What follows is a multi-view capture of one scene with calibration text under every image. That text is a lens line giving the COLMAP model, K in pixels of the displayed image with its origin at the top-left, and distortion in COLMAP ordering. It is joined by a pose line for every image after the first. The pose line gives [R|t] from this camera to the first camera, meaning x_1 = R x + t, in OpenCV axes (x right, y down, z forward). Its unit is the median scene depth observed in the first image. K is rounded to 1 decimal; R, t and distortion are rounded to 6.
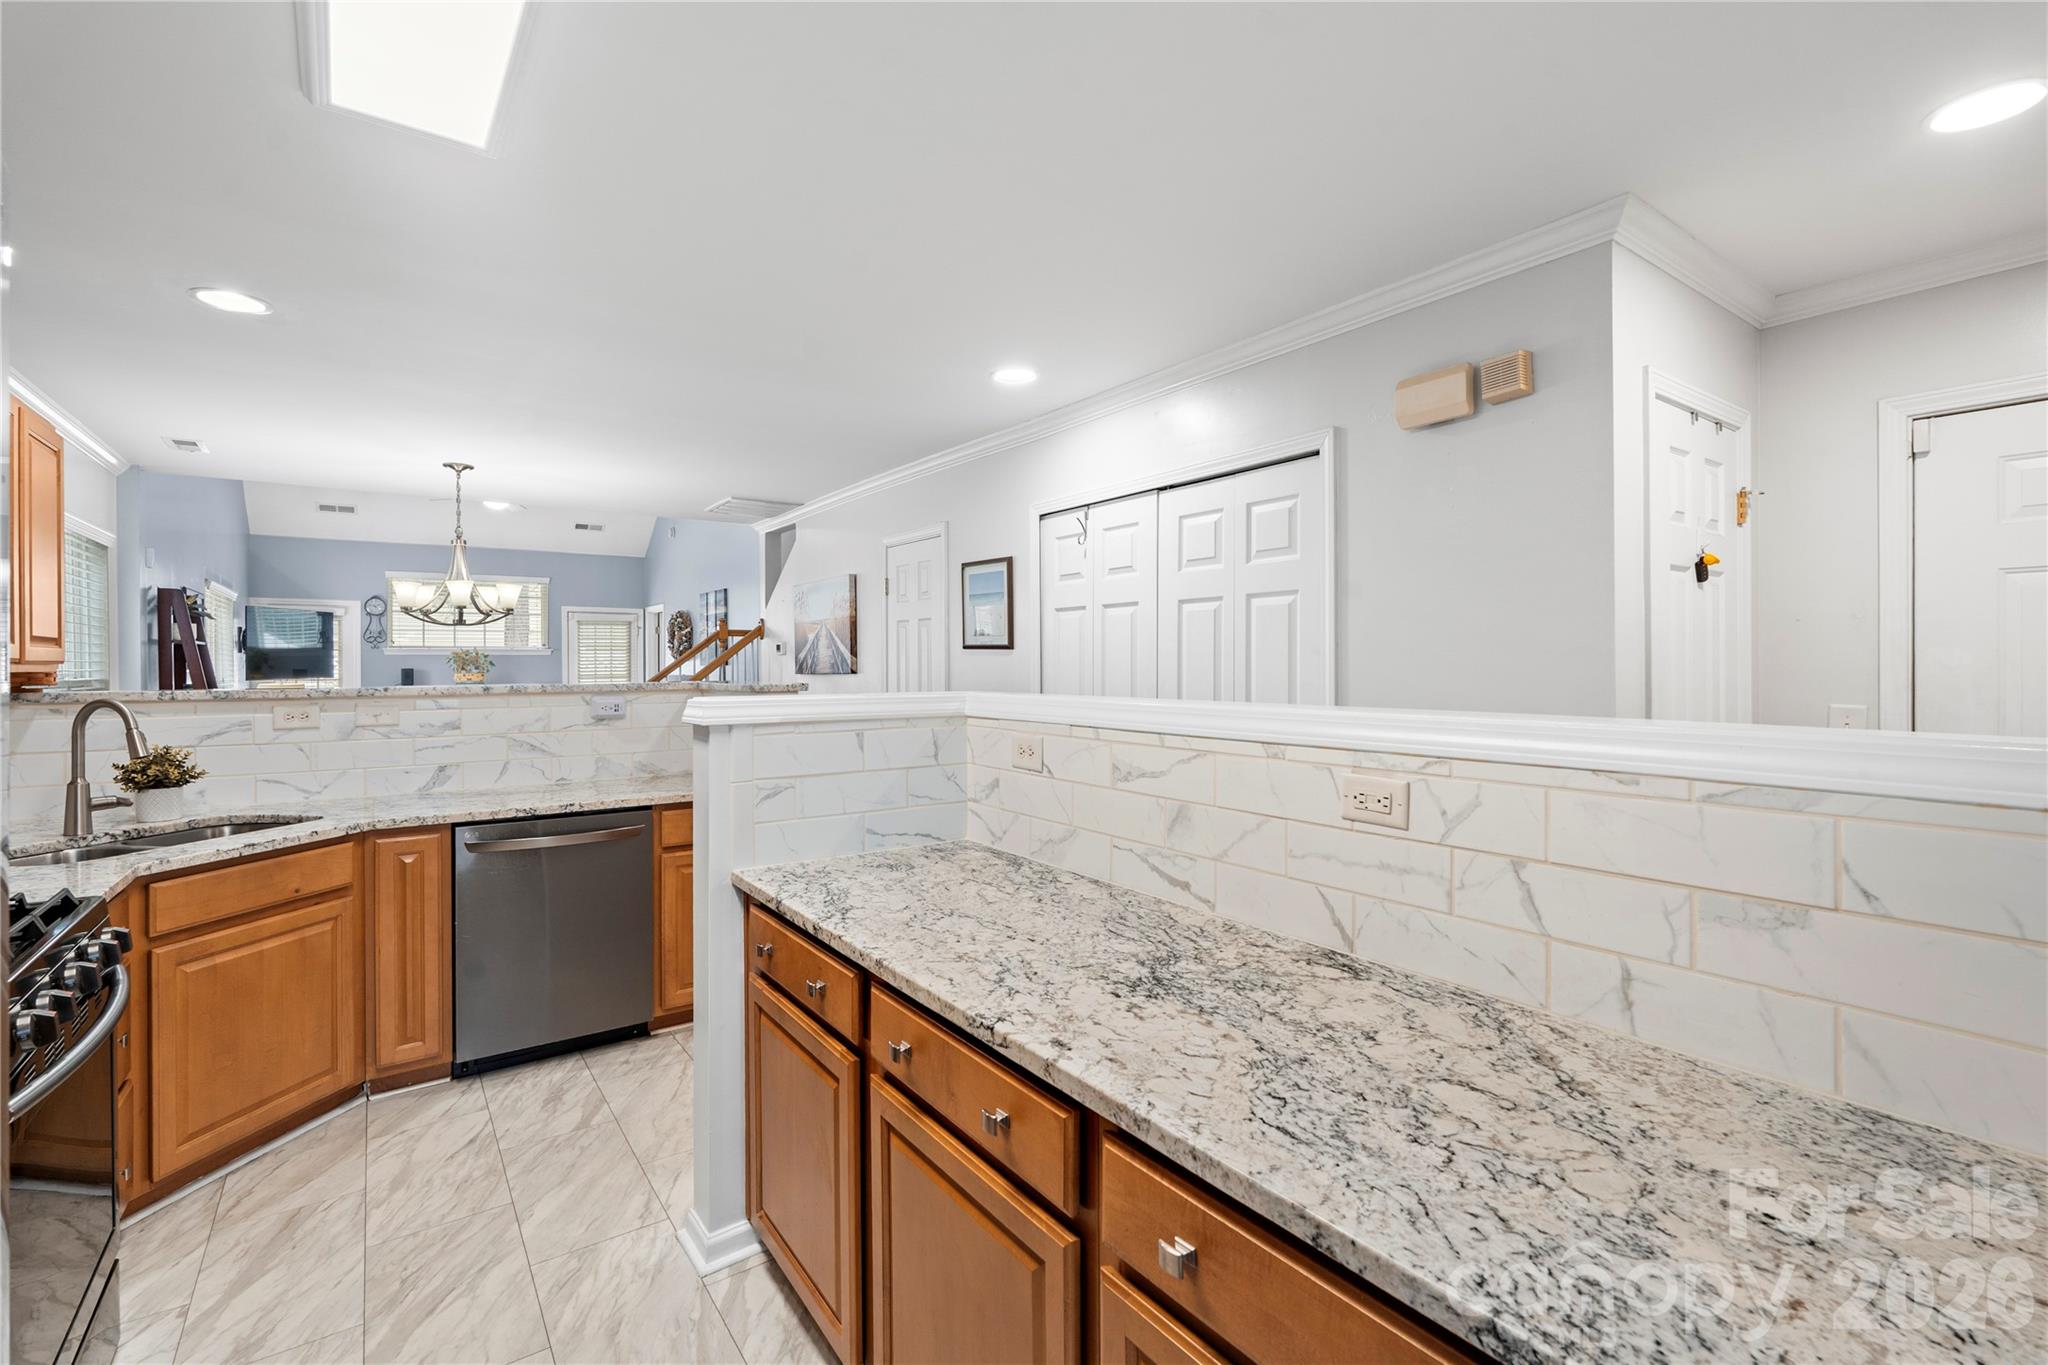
lens RADIAL K [[905.1, 0, 1031.9], [0, 905.1, 667.8], [0, 0, 1]] dist [-0.001090, 0.000102]
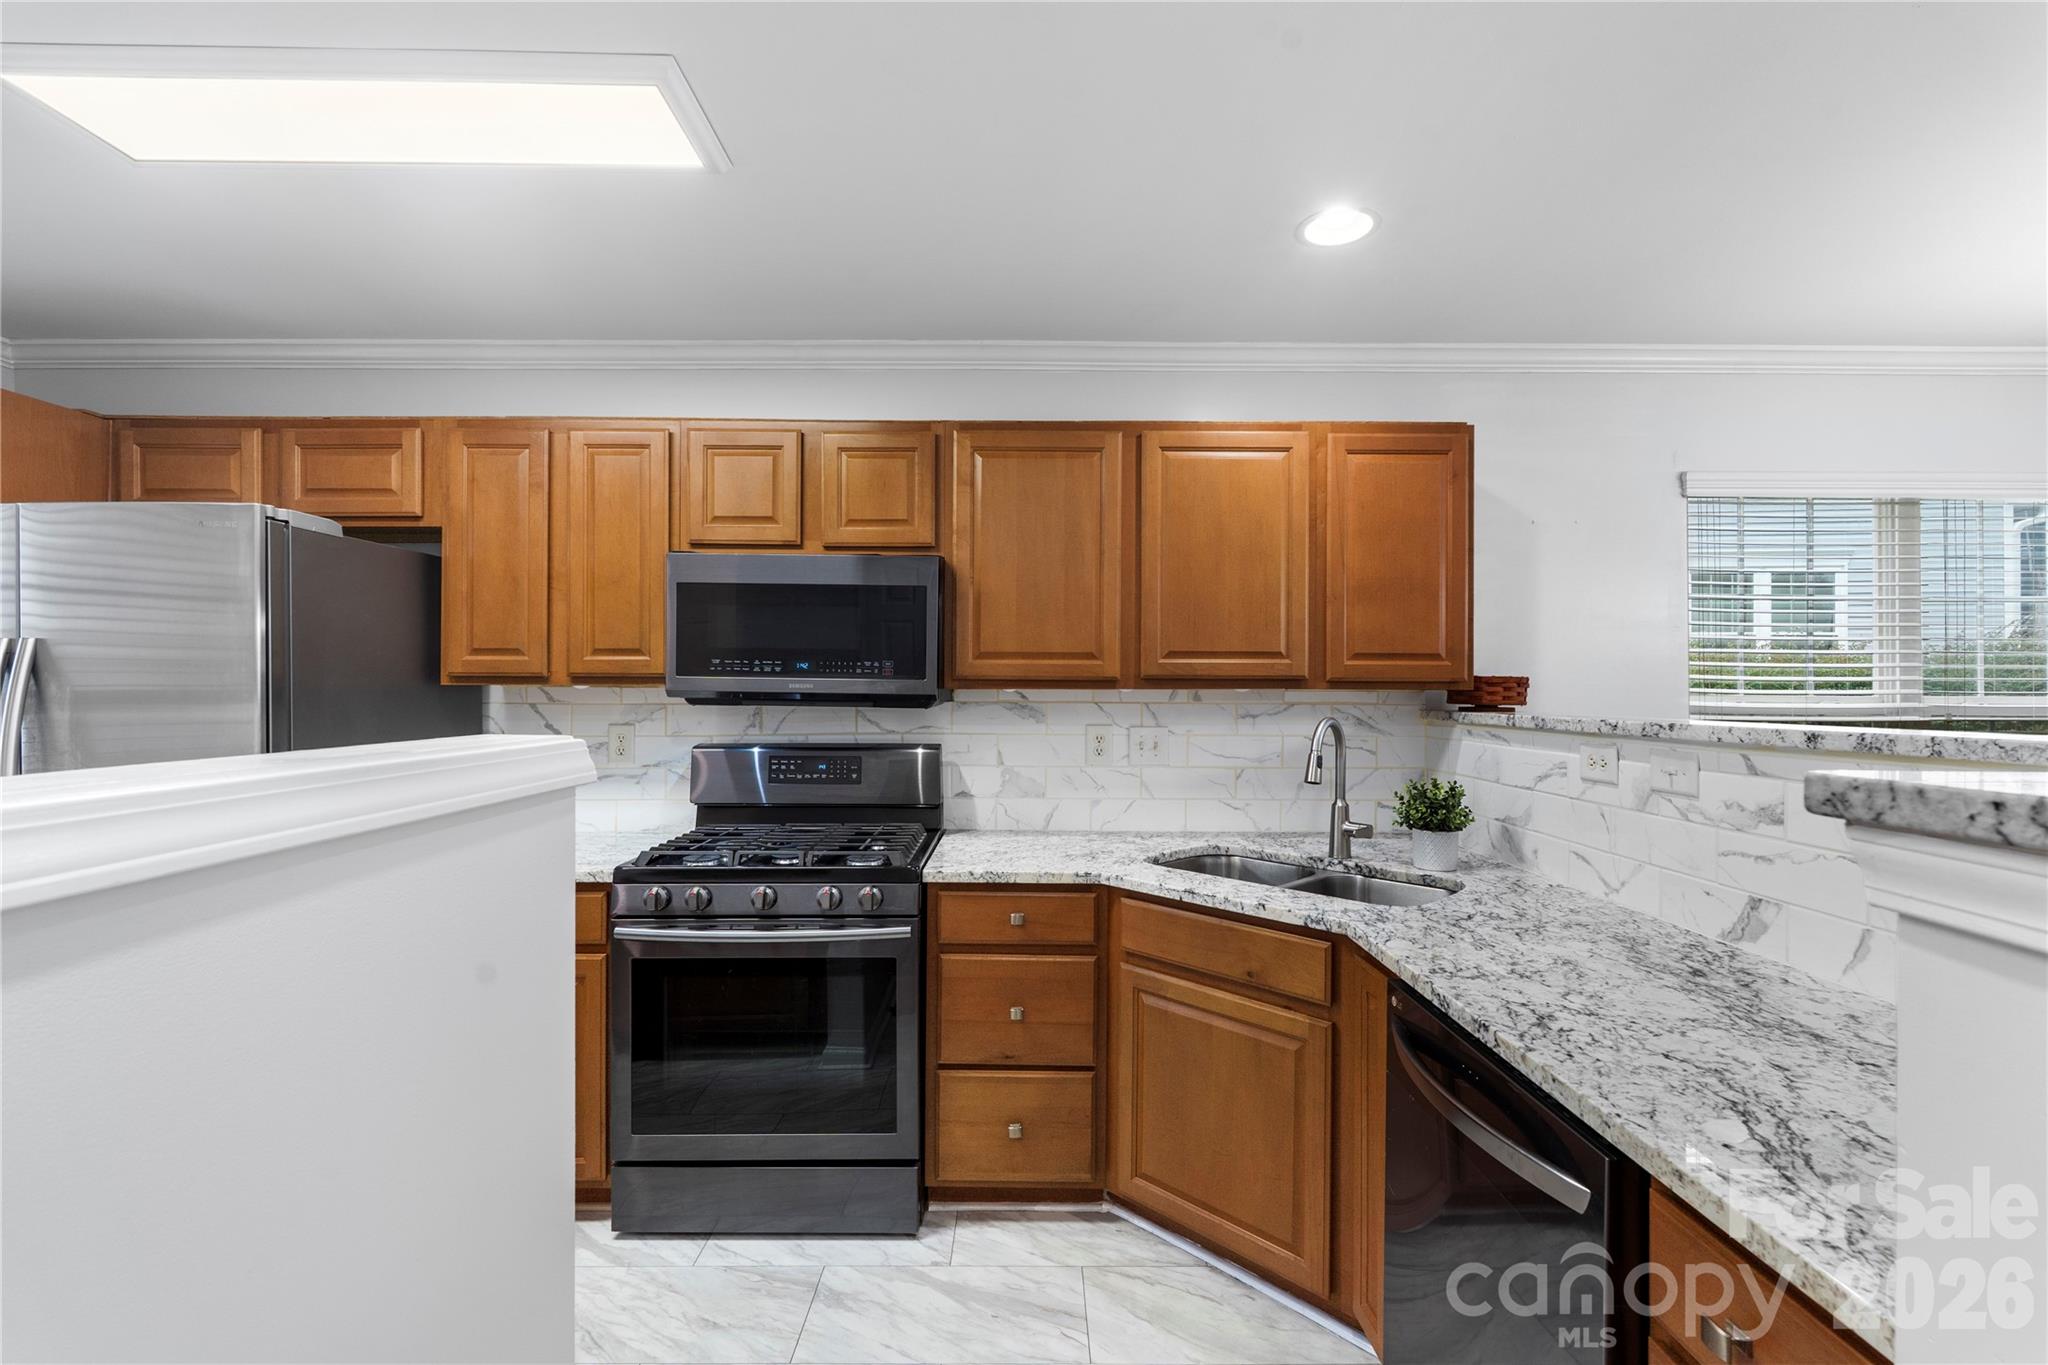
lens RADIAL K [[905.1, 0, 1034.8], [0, 905.1, 680.8], [0, 0, 1]] dist [-0.001090, 0.000102]
pose [[-0.586652, -0.005707, -0.809819, -0.057372], [-0.004792, 0.999982, -0.003576, 0.000563], [0.809825, 0.001782, -0.586669, 0.944985]]
